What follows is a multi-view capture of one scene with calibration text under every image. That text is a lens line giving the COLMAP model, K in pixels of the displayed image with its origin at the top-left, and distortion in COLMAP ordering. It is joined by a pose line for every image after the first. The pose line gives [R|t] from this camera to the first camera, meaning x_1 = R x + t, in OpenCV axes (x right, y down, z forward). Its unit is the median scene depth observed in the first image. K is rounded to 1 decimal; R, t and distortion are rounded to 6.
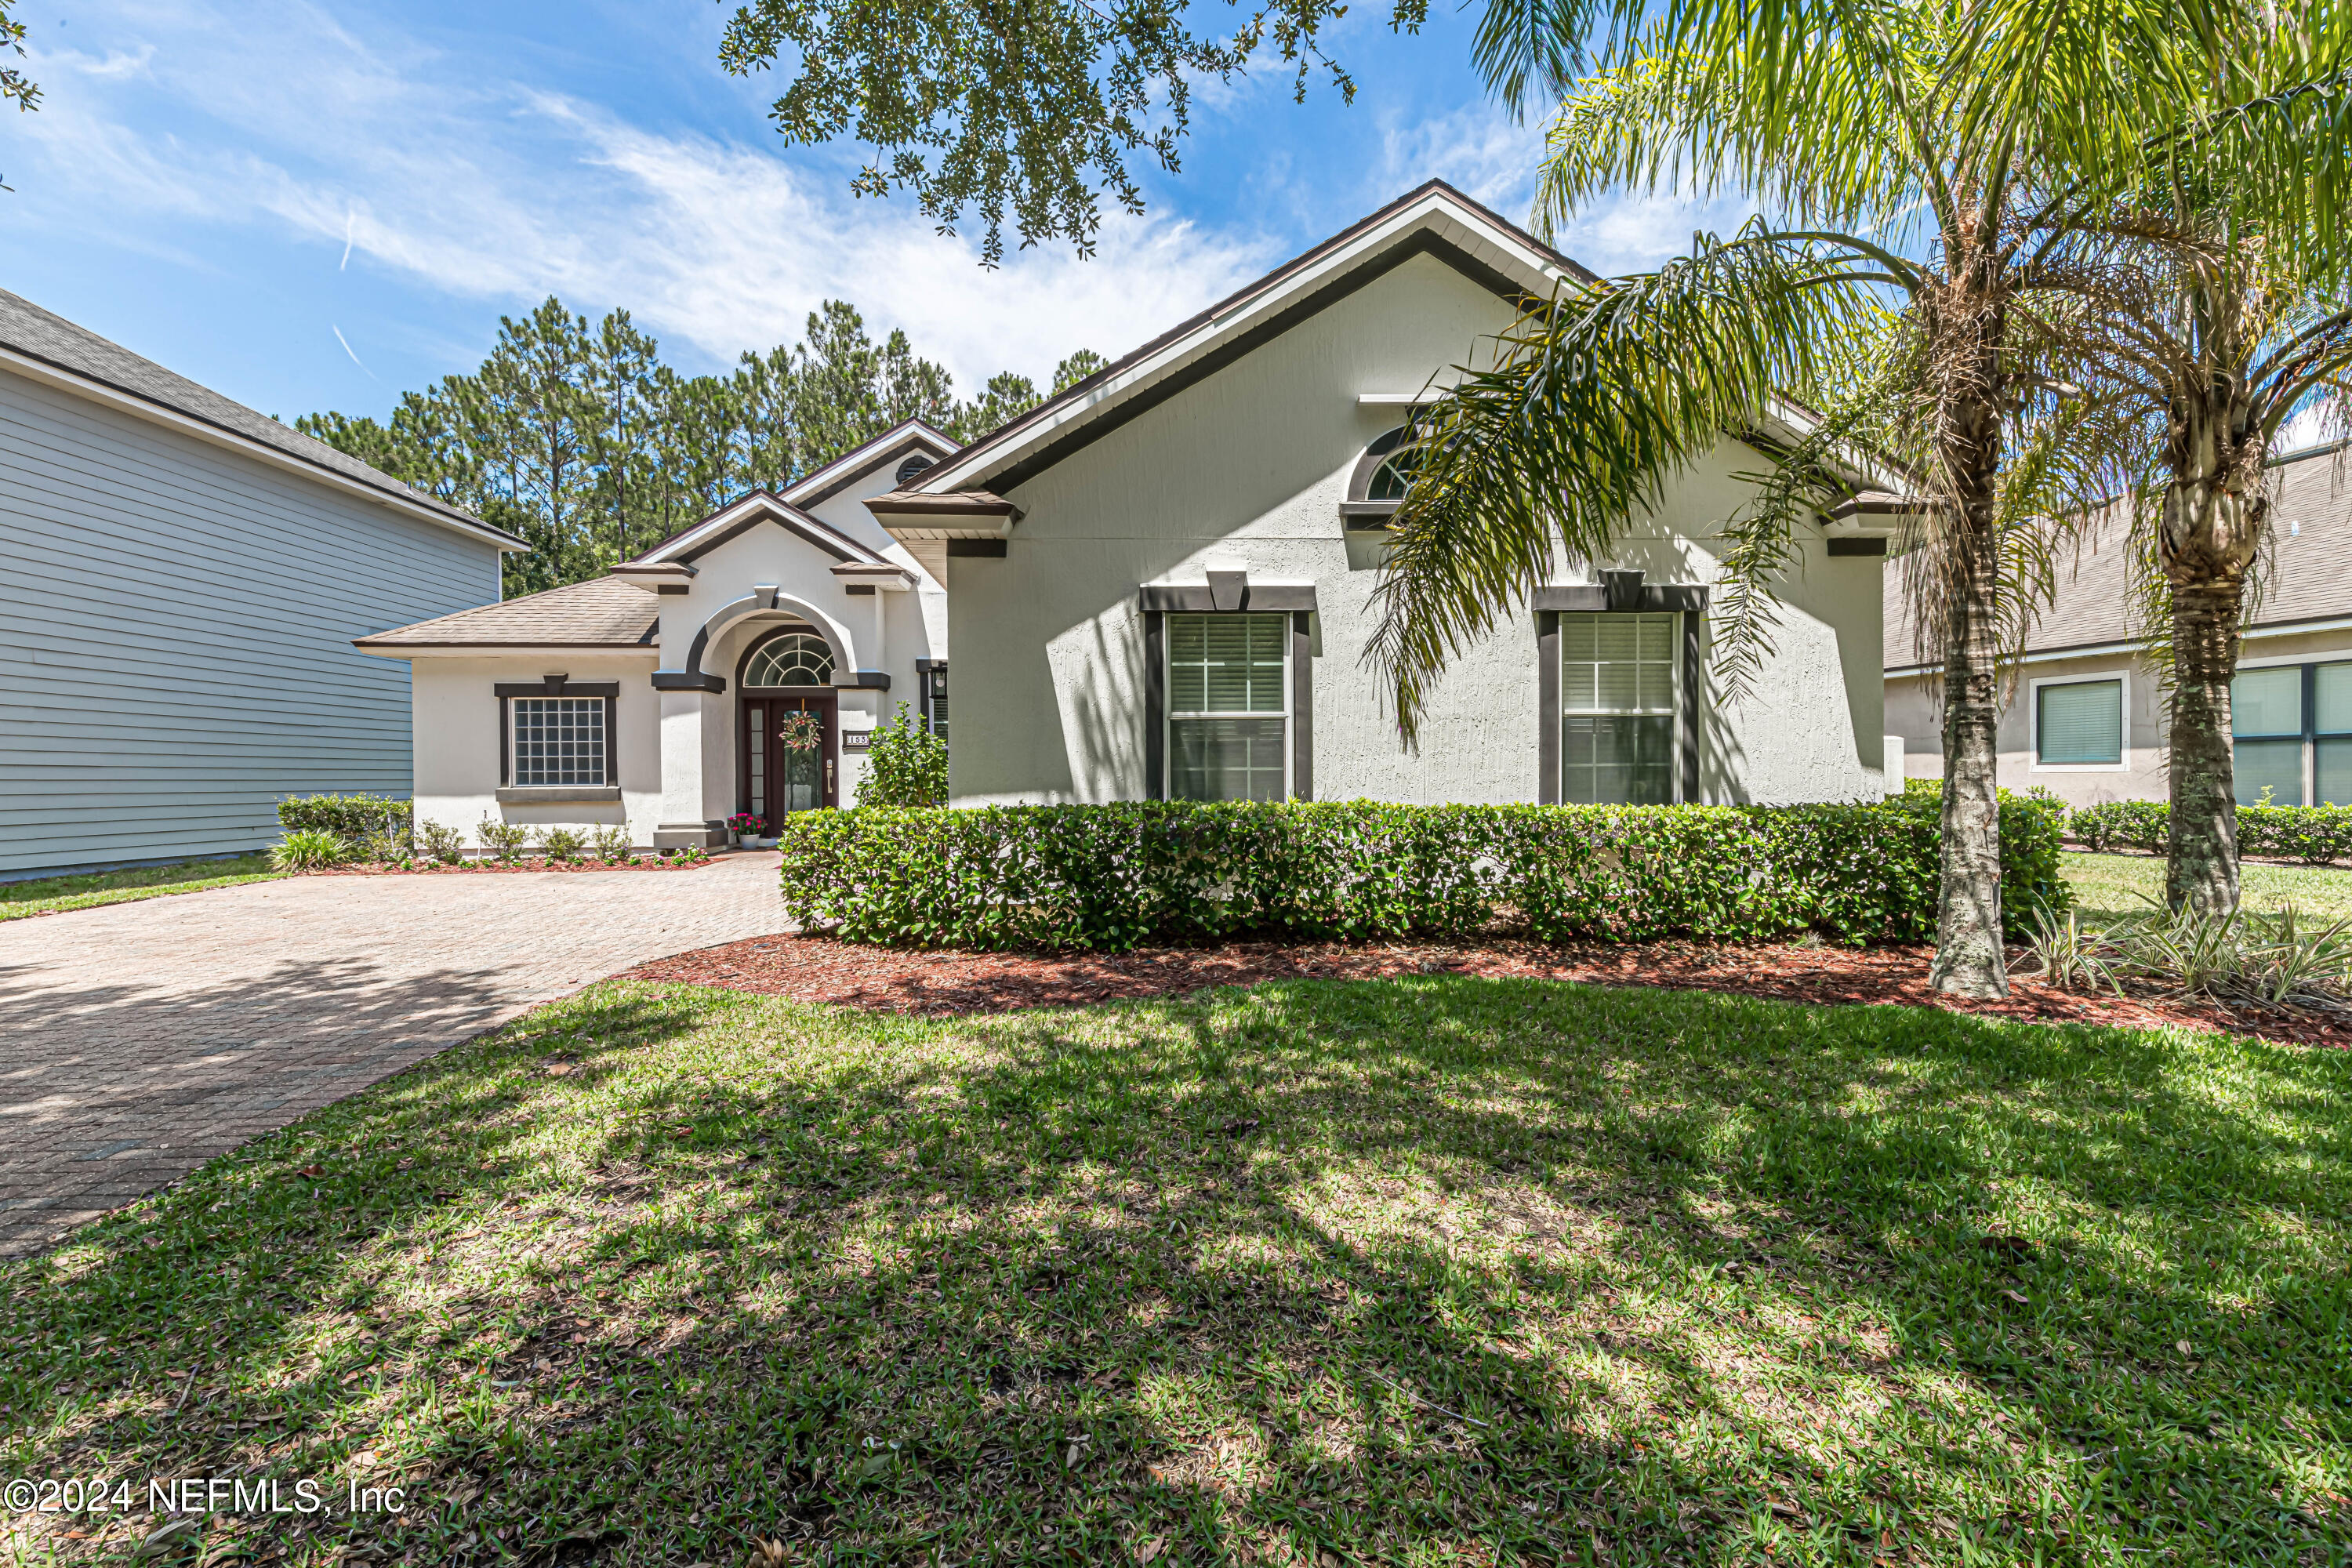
lens RADIAL K [[1057.2, 0, 1182.2], [0, 1057.2, 779.8], [0, 0, 1]] dist [0.008838, -0.001808]
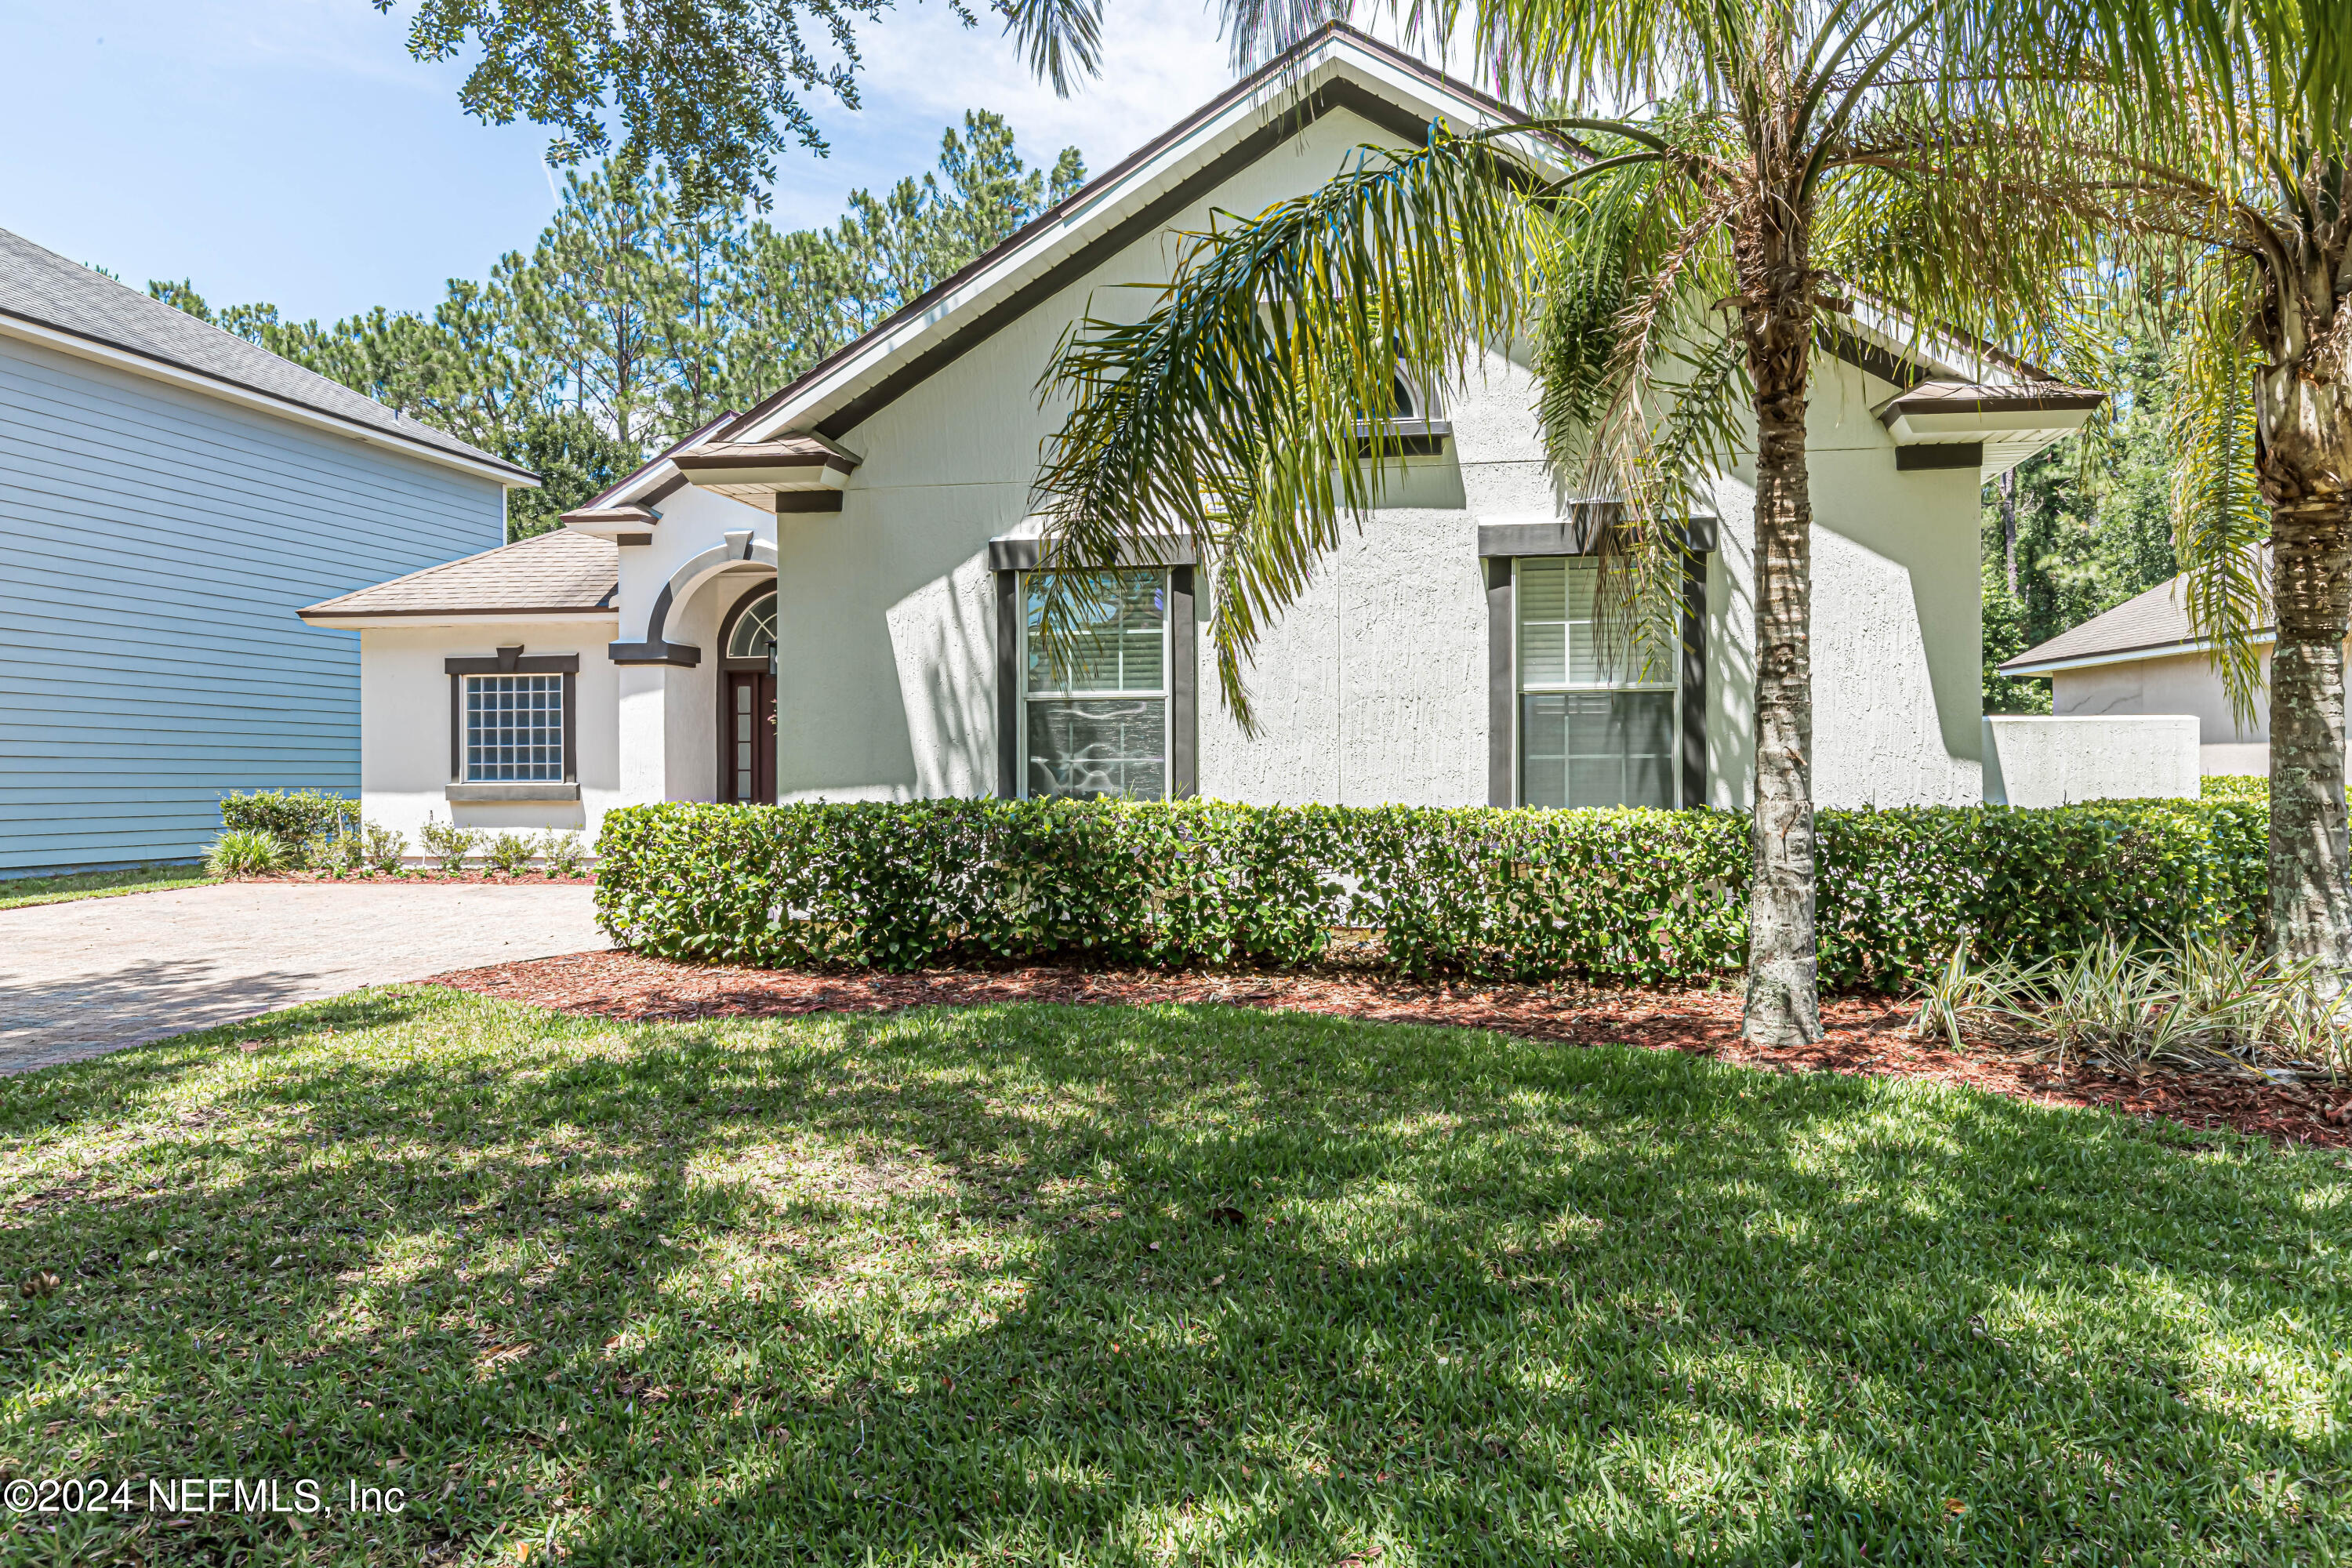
lens RADIAL K [[1615.5, 0, 1178.6], [0, 1615.5, 771.7], [0, 0, 1]] dist [-0.000022, 0.003464]
pose [[0.973348, 0.003158, -0.229312, 0.209760], [-0.004511, 0.999975, -0.005376, 0.002341], [0.229289, 0.006267, 0.973338, -0.105111]]
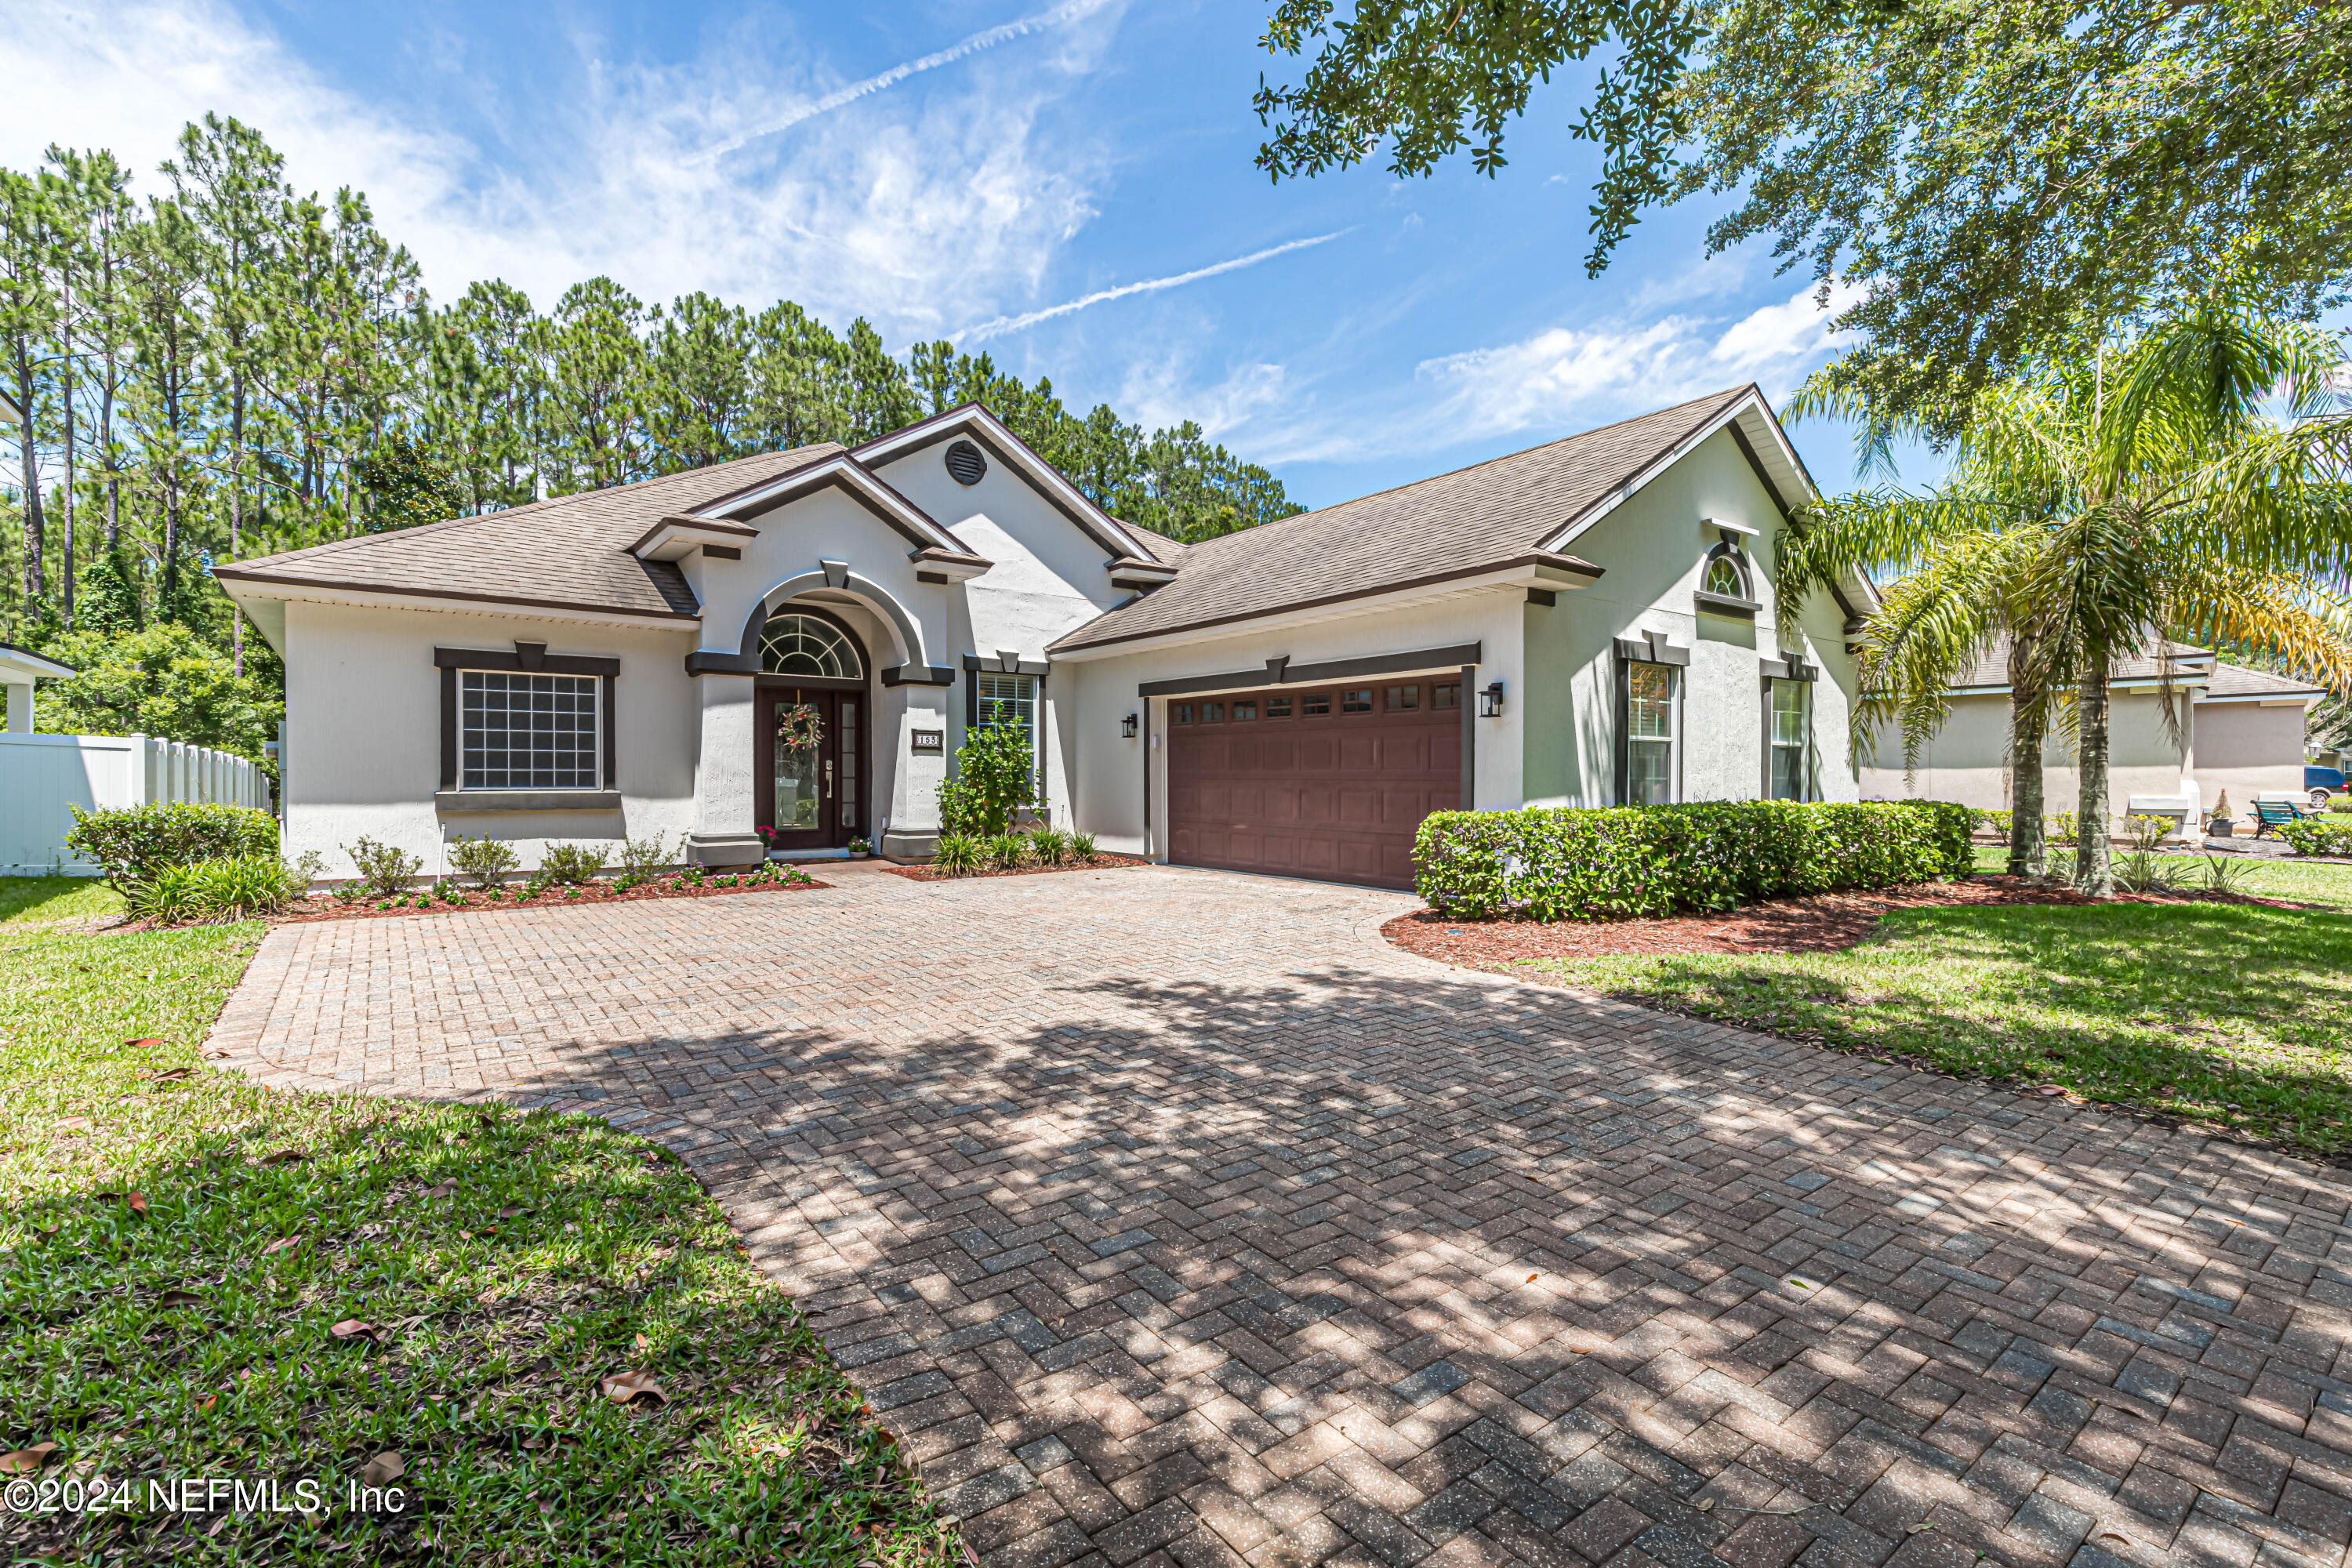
lens RADIAL K [[1057.2, 0, 1182.2], [0, 1057.2, 779.8], [0, 0, 1]] dist [0.008838, -0.001808]
pose [[0.827496, 0.006926, 0.561428, -0.653661], [-0.004899, 0.999975, -0.005117, 0.000565], [-0.561450, 0.001484, 0.827509, 0.115511]]
